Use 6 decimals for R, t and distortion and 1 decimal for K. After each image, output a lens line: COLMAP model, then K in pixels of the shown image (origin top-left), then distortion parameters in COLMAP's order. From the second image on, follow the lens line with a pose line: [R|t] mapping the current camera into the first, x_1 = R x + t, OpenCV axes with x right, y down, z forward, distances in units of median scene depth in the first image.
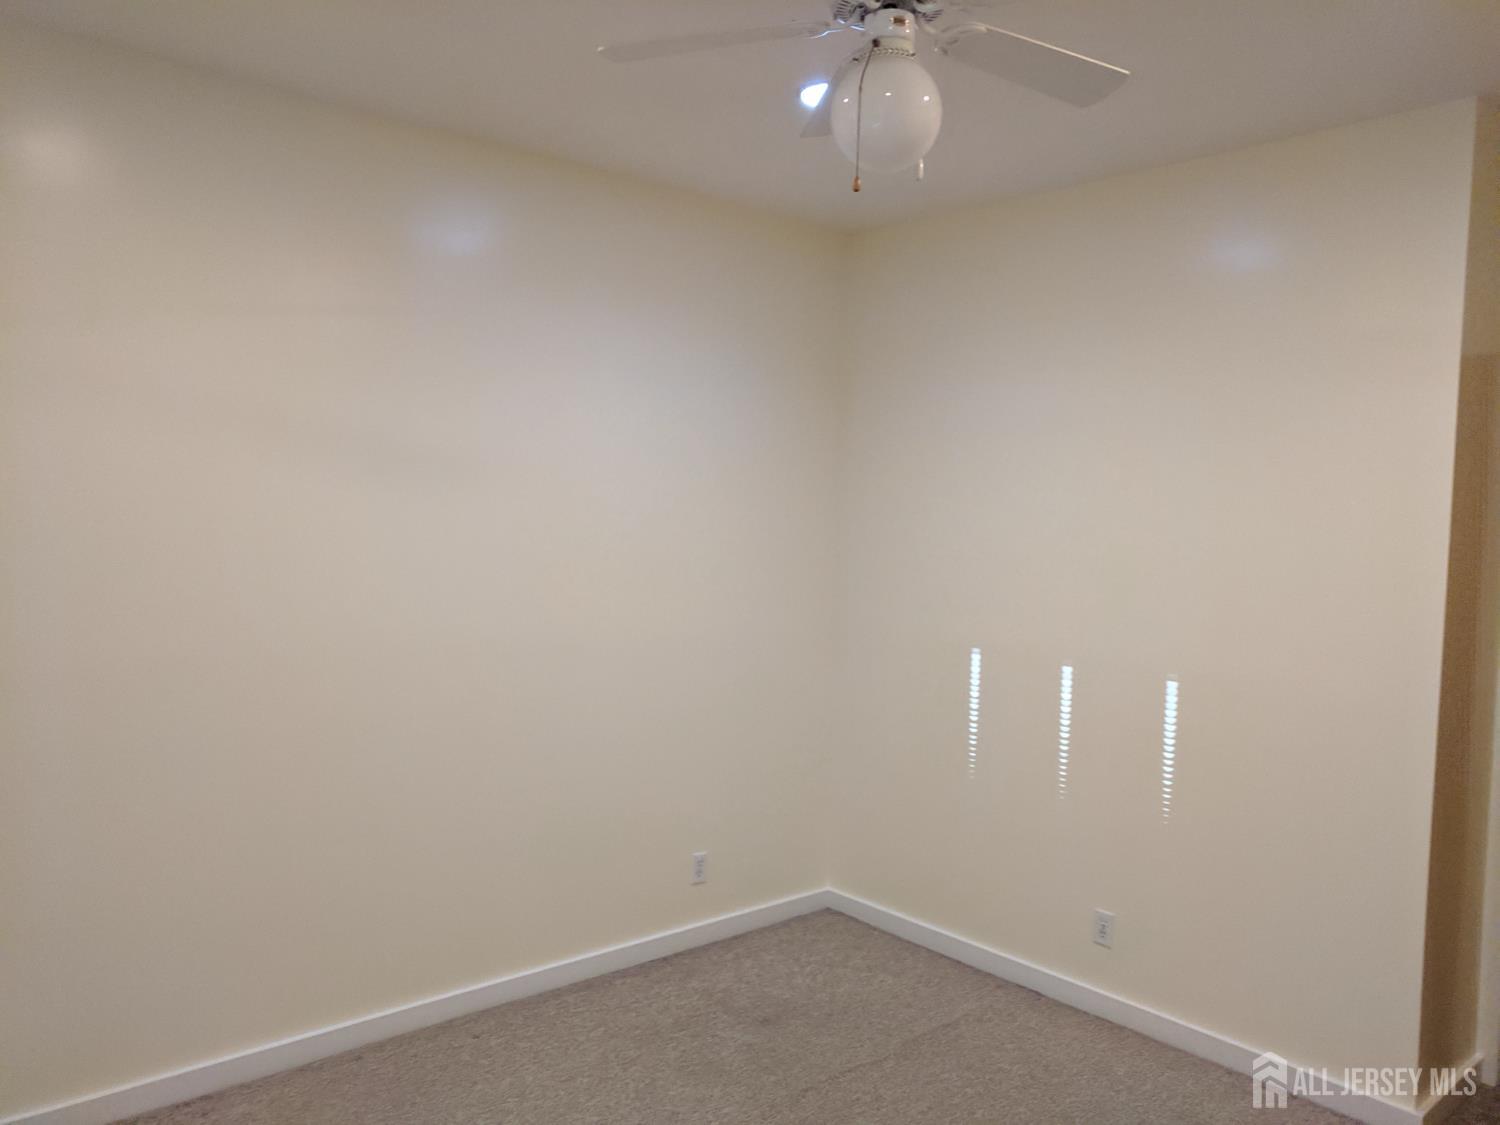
lens RADIAL K [[1130.2, 0, 760.6], [0, 1130.2, 564.4], [0, 0, 1]] dist [-0.002458, 0.028268]
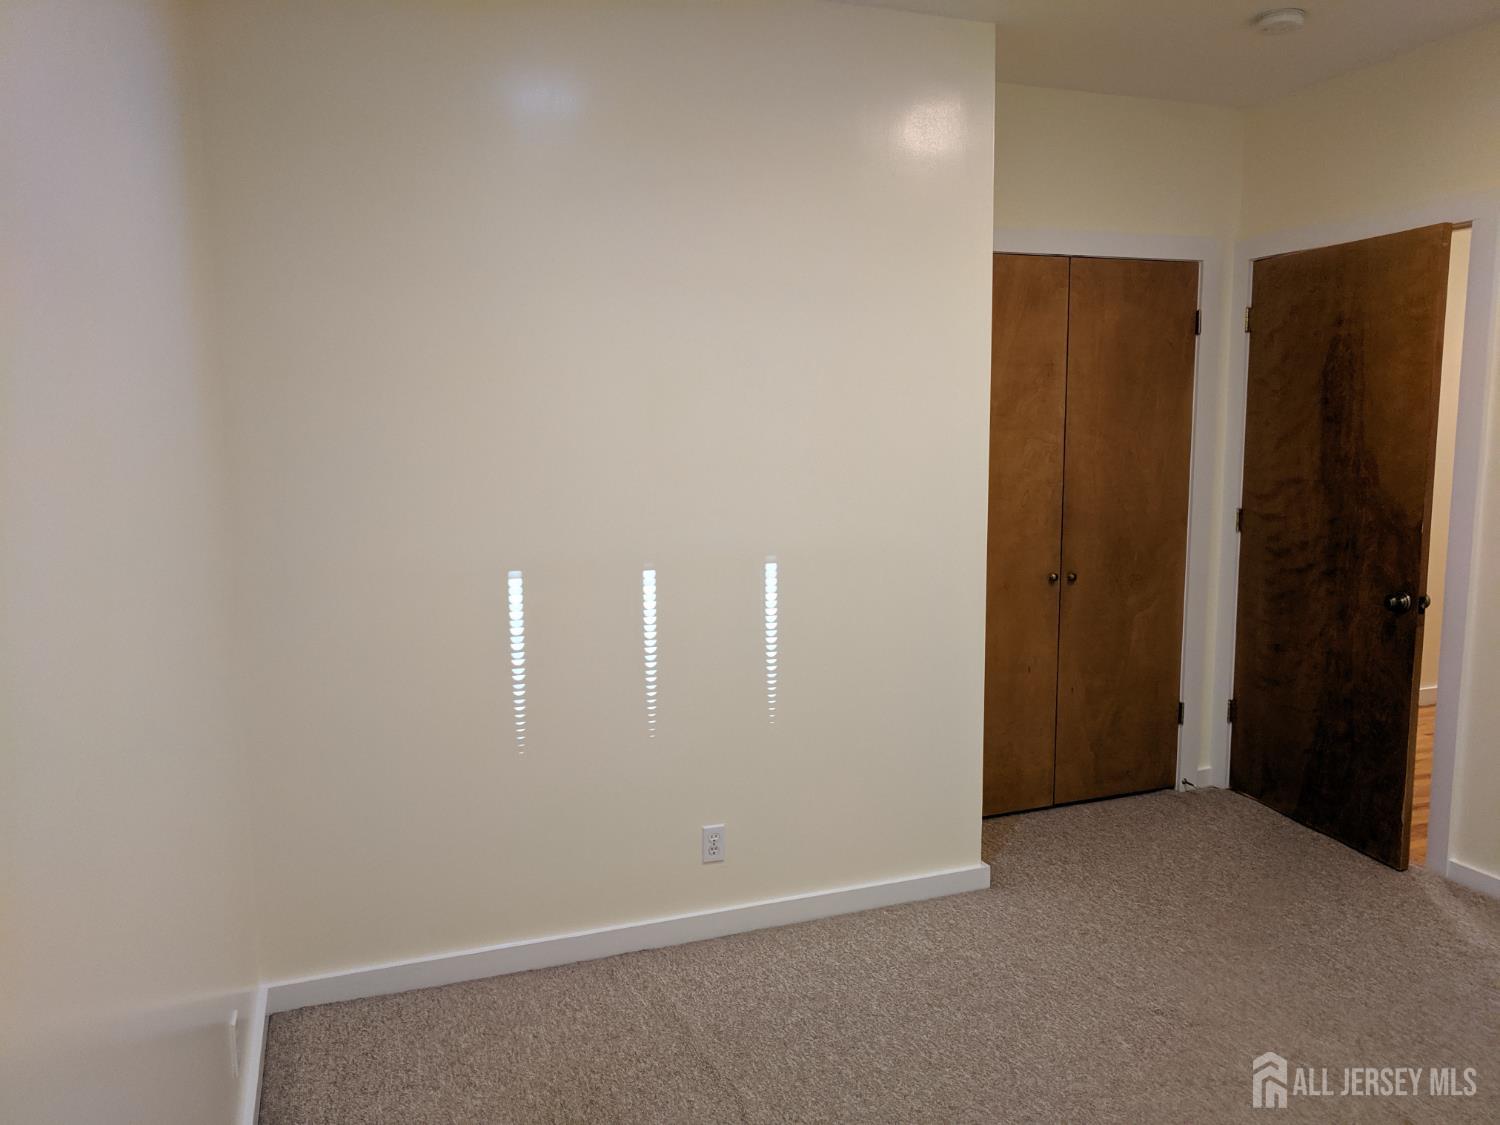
lens RADIAL K [[1130.2, 0, 765.3], [0, 1130.2, 561.3], [0, 0, 1]] dist [-0.002458, 0.028268]
pose [[0.366674, -0.154686, 0.917400, -0.480356], [0.062764, 0.987947, 0.141495, -0.031693], [-0.928230, 0.005697, 0.371964, 0.608487]]
